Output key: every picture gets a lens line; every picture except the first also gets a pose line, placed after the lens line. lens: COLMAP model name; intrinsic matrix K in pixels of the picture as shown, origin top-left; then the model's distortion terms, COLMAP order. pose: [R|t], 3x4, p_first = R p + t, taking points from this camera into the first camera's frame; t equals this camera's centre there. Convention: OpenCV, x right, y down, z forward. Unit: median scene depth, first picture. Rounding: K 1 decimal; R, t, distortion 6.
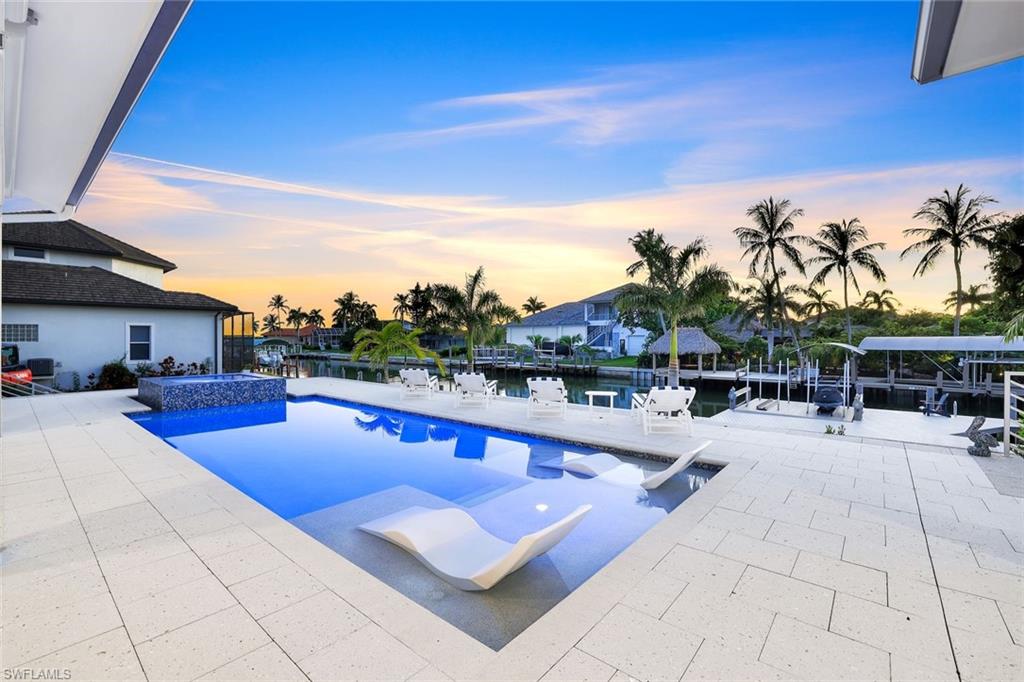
lens RADIAL K [[441.6, 0, 510.4], [0, 441.6, 340.9], [0, 0, 1]] dist [-0.001902, 0.000436]
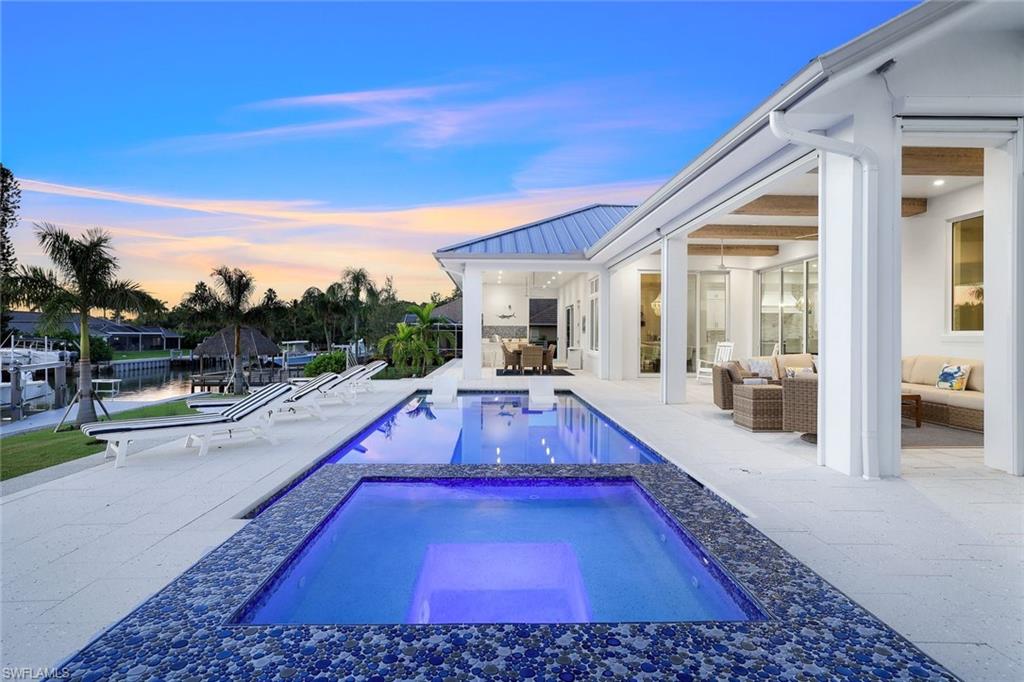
lens RADIAL K [[443.2, 0, 510.8], [0, 443.2, 339.2], [0, 0, 1]] dist [-0.003087, -0.000725]
pose [[0.999977, 0.004137, 0.005344, 0.383048], [-0.004163, 0.999980, 0.004803, -0.030764], [-0.005324, -0.004825, 0.999974, 0.026506]]
